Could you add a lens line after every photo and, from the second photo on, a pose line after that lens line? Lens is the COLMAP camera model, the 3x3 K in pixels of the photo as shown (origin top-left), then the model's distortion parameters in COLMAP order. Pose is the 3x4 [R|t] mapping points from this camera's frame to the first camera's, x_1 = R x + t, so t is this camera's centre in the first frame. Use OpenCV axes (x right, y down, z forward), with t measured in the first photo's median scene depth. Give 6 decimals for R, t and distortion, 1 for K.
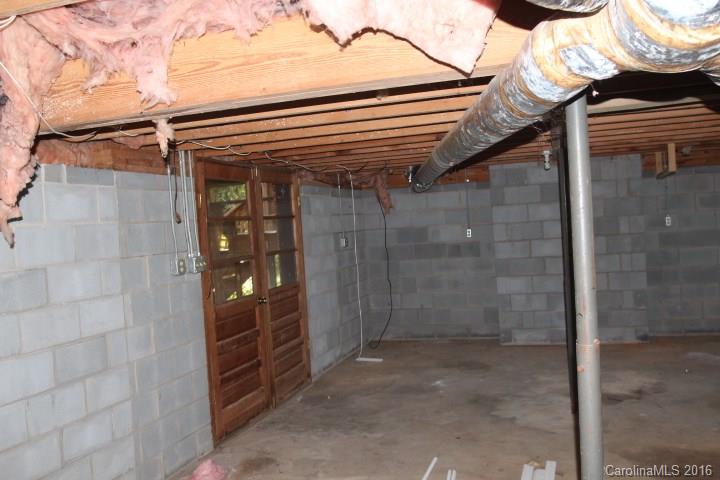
lens RADIAL K [[674.3, 0, 360.7], [0, 674.3, 239.5], [0, 0, 1]] dist [-0.064411, 0.000000]
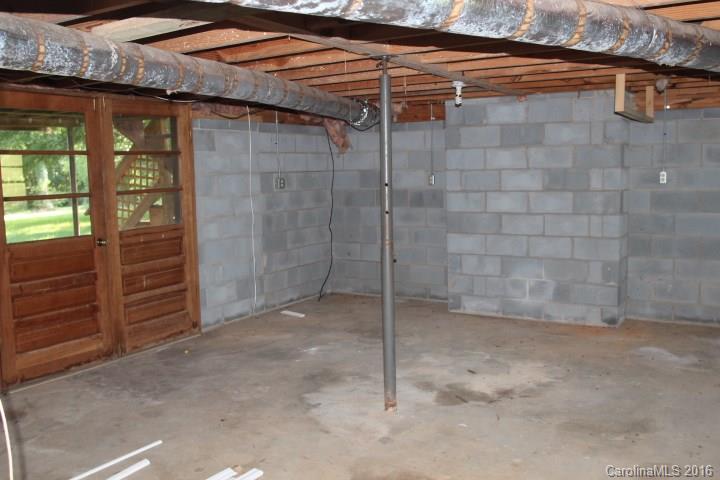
lens RADIAL K [[674.3, 0, 359.2], [0, 674.3, 242.5], [0, 0, 1]] dist [-0.064411, 0.000000]
pose [[0.967167, 0.071045, -0.244010, 0.334098], [-0.047070, 0.993595, 0.102725, -0.016201], [0.249745, -0.087867, 0.964317, 0.159167]]
